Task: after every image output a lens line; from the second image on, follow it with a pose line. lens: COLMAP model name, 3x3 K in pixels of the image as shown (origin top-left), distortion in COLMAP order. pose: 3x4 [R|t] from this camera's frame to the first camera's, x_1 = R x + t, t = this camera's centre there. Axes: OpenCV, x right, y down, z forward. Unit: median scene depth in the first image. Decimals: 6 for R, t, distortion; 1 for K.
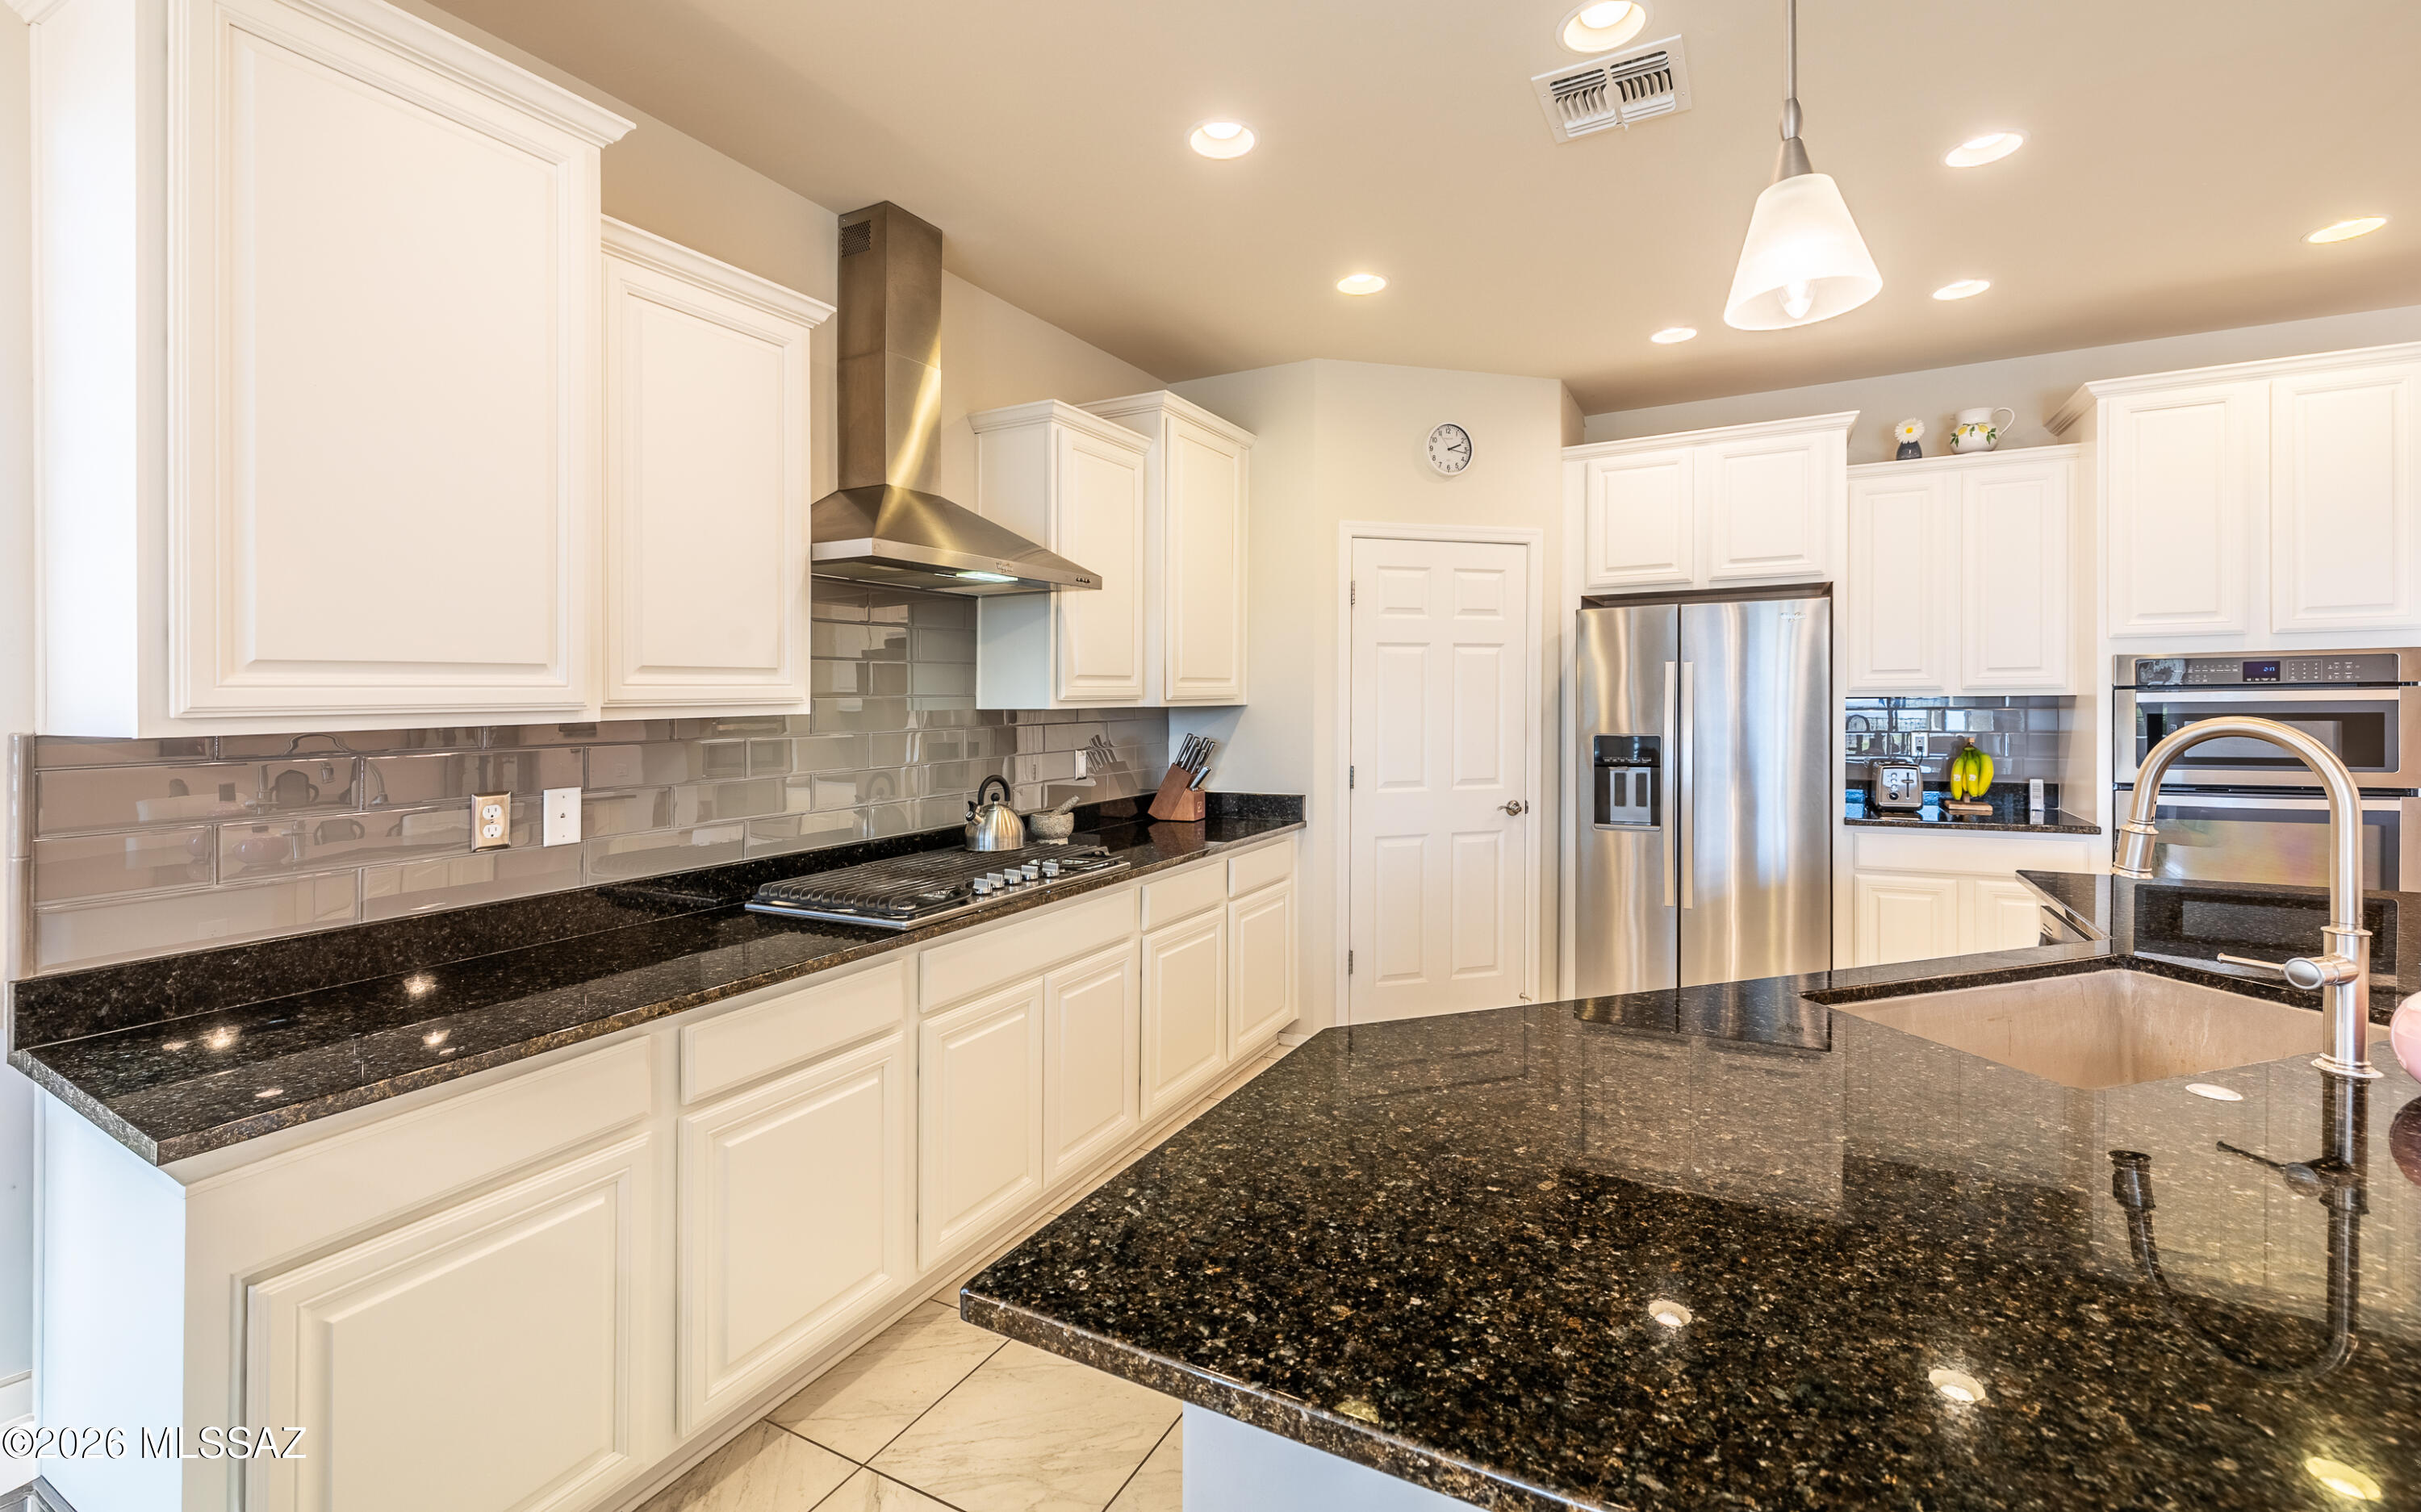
lens RADIAL K [[1031.4, 0, 1219.6], [0, 1031.4, 717.2], [0, 0, 1]] dist [0.000100, -0.000666]
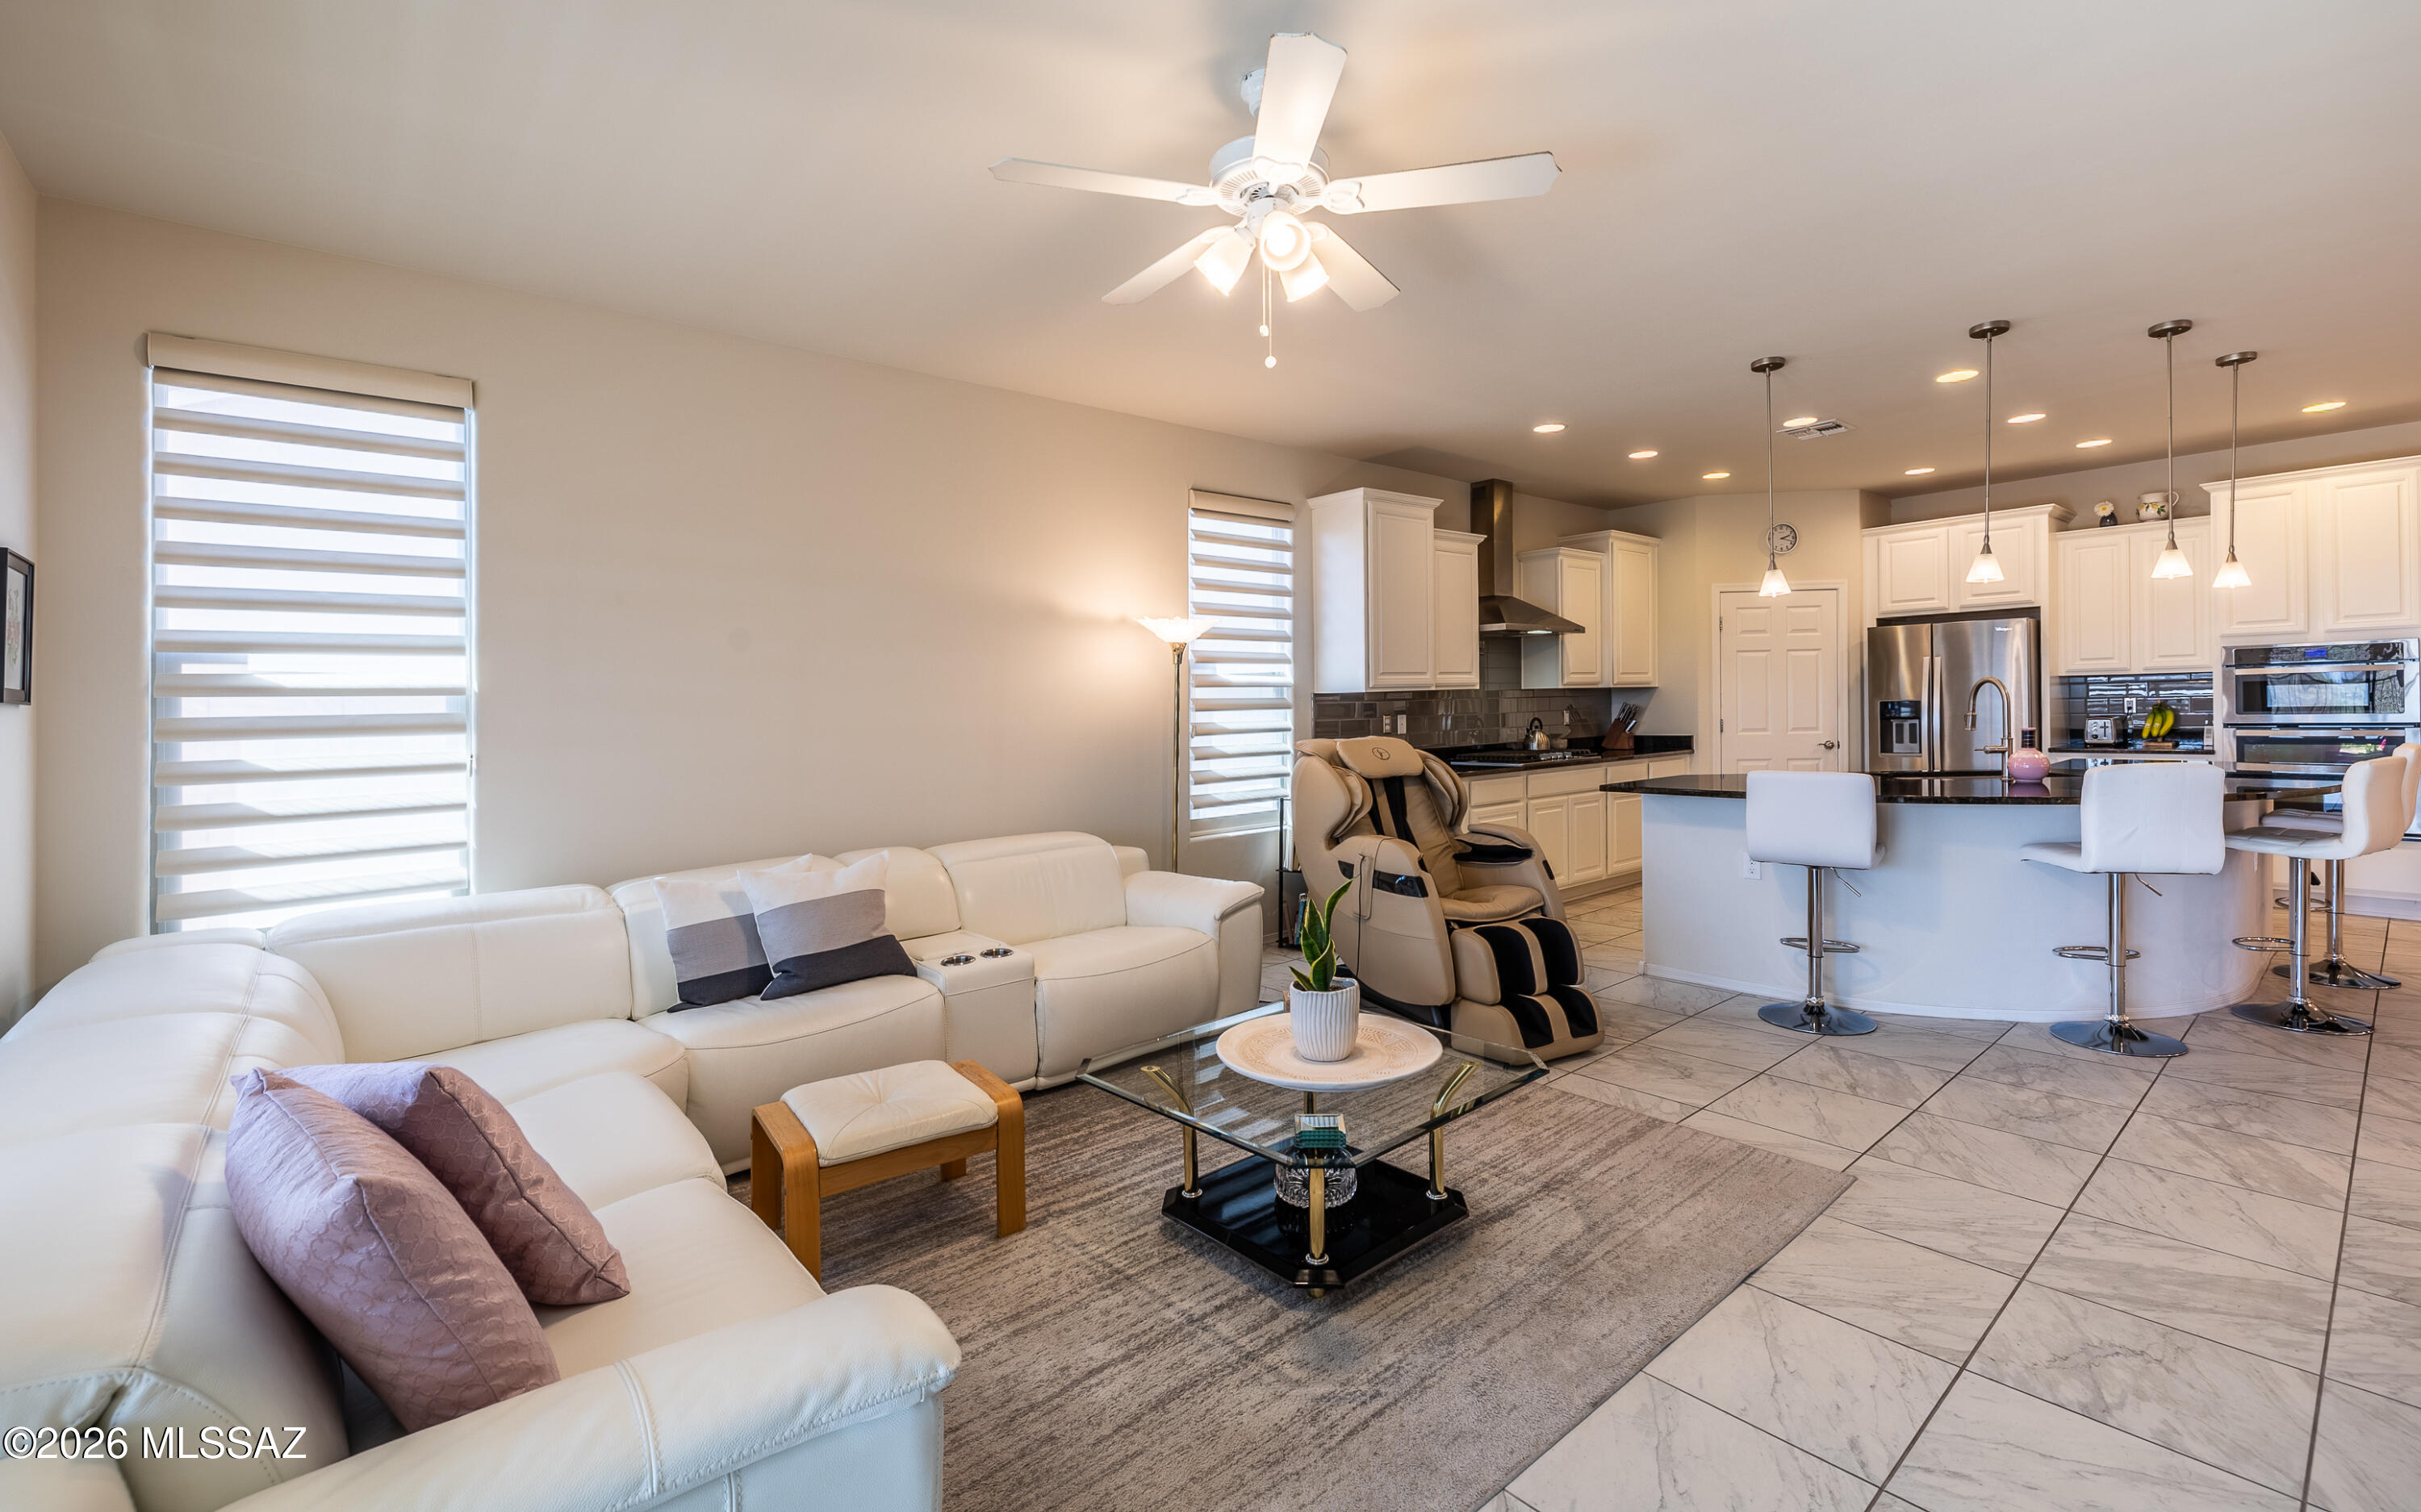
lens RADIAL K [[1031.4, 0, 1219.6], [0, 1031.4, 717.2], [0, 0, 1]] dist [0.000100, -0.000666]
pose [[0.929246, -0.006148, -0.369411, -0.022796], [0.005800, 0.999981, -0.002052, 0.045188], [0.369417, -0.000236, 0.929264, -1.084948]]
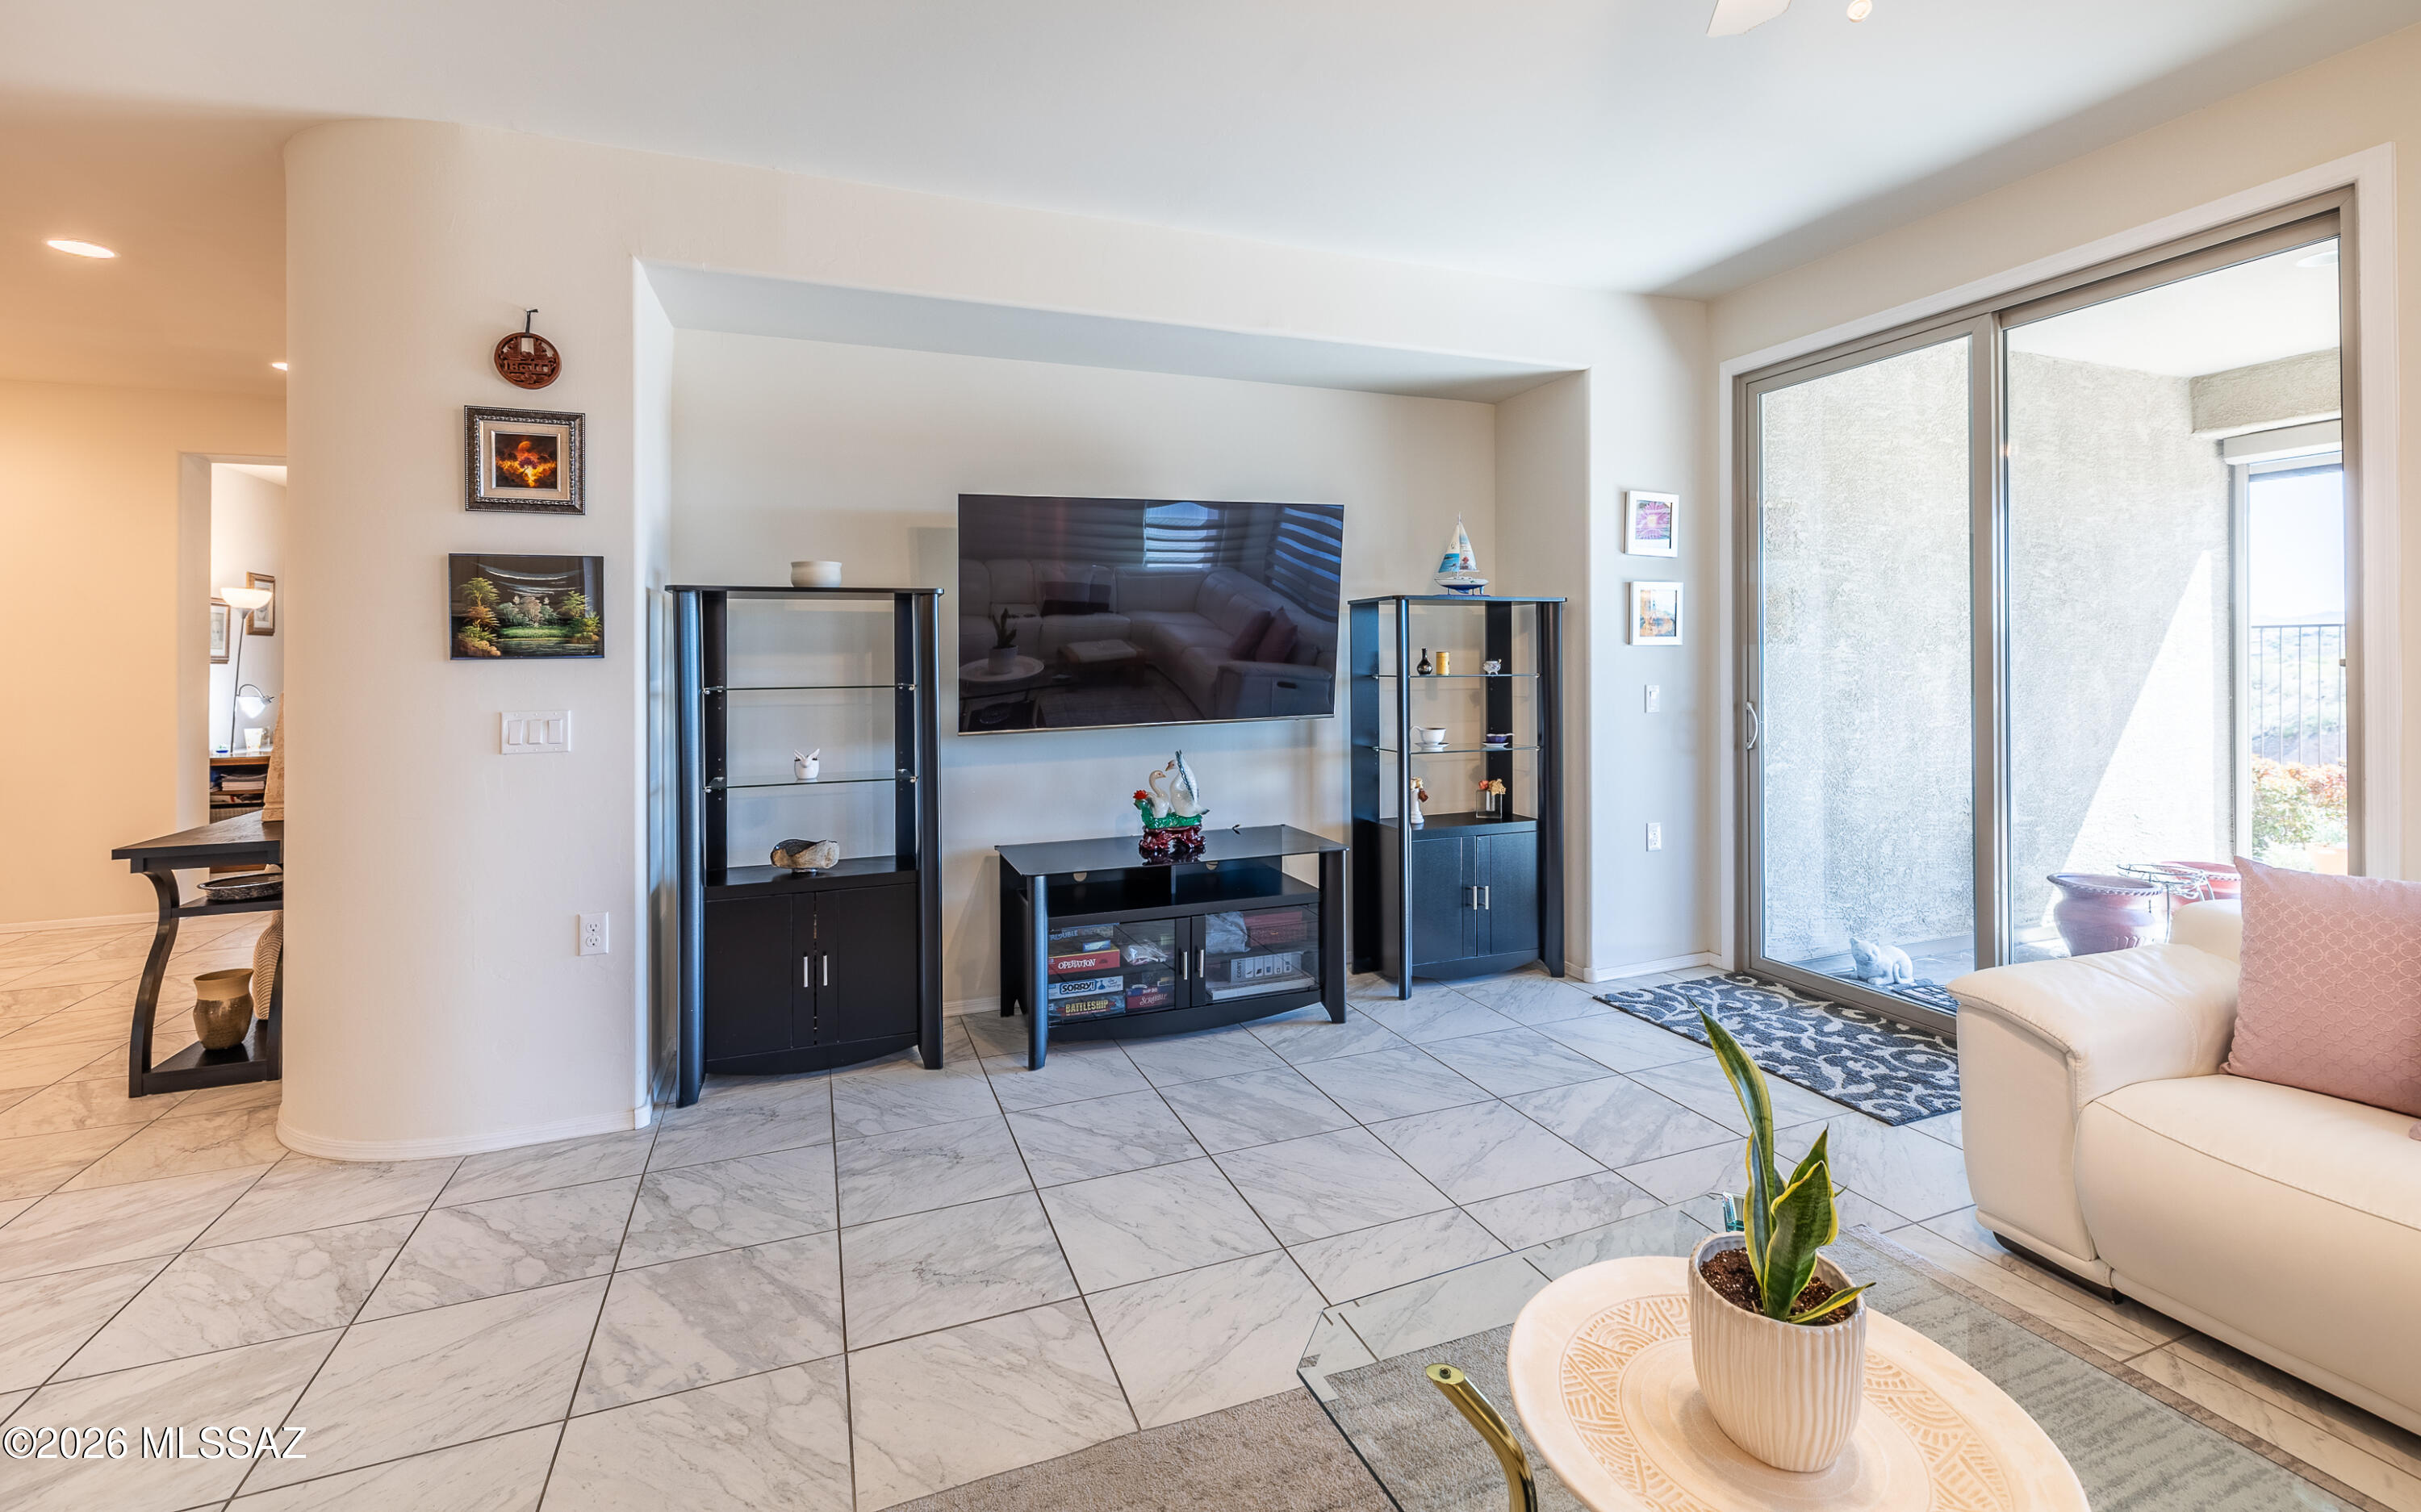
lens RADIAL K [[1018.9, 0, 1211.0], [0, 1018.9, 654.1], [0, 0, 1]] dist [-0.001307, -0.000107]
pose [[-0.752833, 0.023555, 0.657790, -0.285615], [0.032338, 0.999476, 0.001221, 0.032891], [-0.657416, 0.022191, -0.753201, -0.112974]]
